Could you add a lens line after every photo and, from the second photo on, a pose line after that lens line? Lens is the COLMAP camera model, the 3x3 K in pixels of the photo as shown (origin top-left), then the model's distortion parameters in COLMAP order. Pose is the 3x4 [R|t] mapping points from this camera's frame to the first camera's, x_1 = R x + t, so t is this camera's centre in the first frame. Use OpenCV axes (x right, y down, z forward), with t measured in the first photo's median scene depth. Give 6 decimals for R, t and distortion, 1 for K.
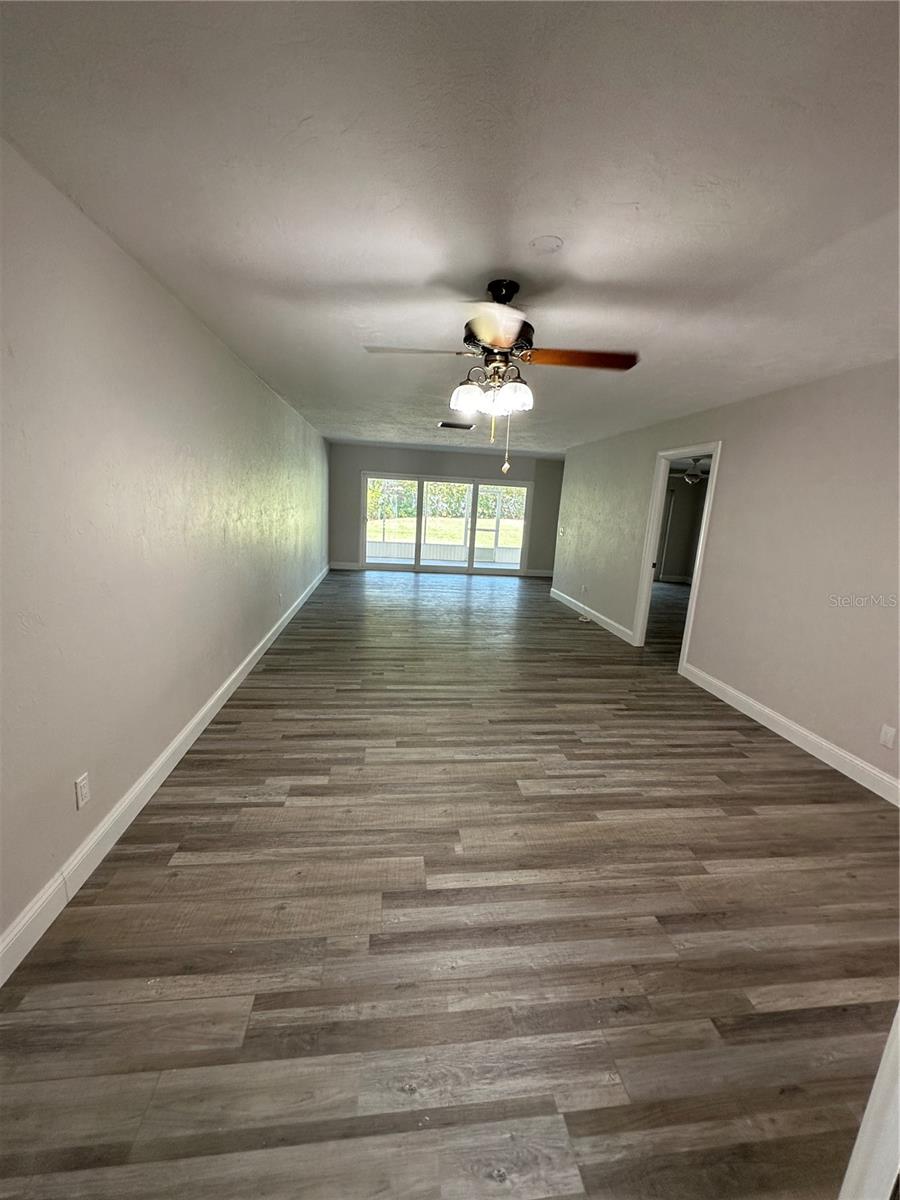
lens RADIAL K [[479.8, 0, 447.0], [0, 479.8, 600.4], [0, 0, 1]] dist [-0.004599, 0.001216]
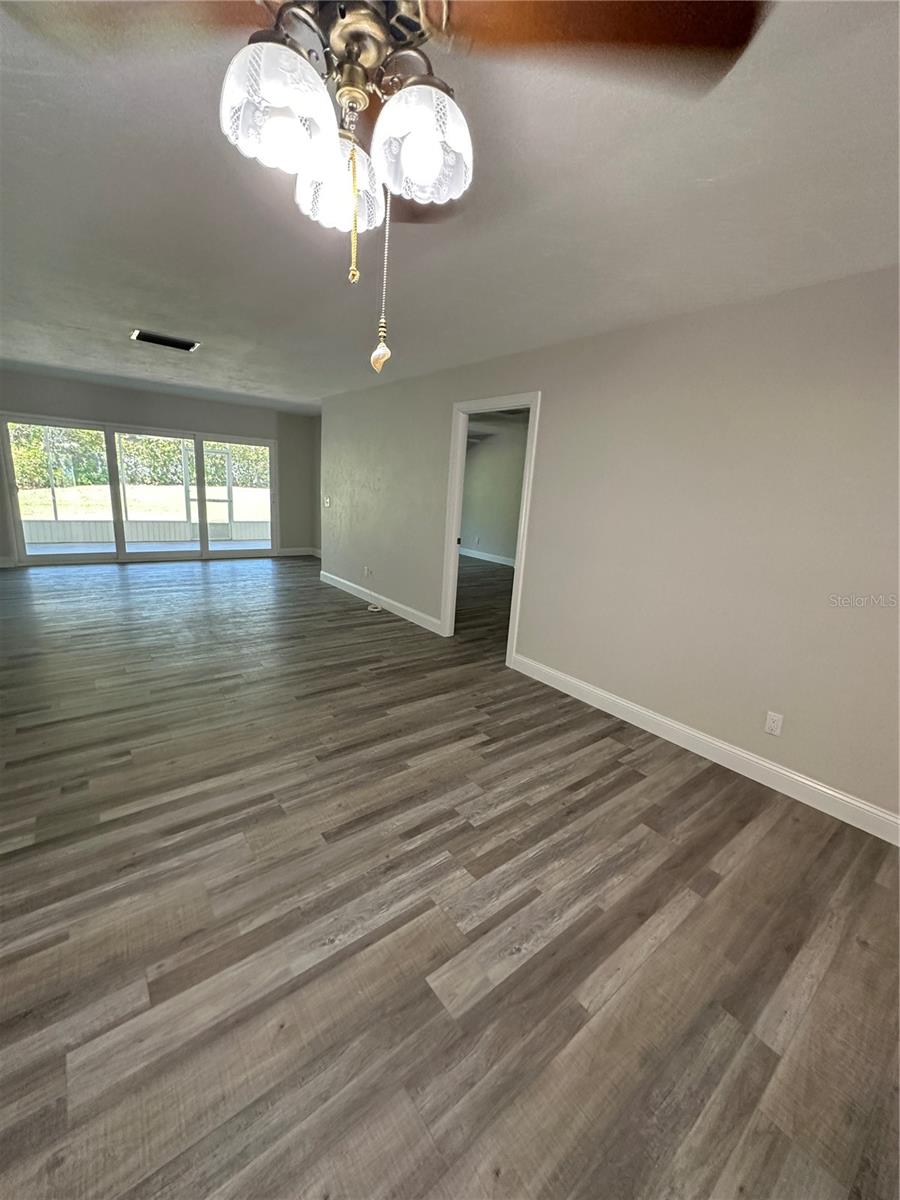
lens RADIAL K [[479.8, 0, 446.4], [0, 479.8, 599.5], [0, 0, 1]] dist [-0.004599, 0.001216]
pose [[0.856184, -0.122626, 0.501908, -0.037089], [0.090286, 0.991990, 0.088347, -0.065547], [-0.508721, -0.030326, 0.860397, 0.385511]]
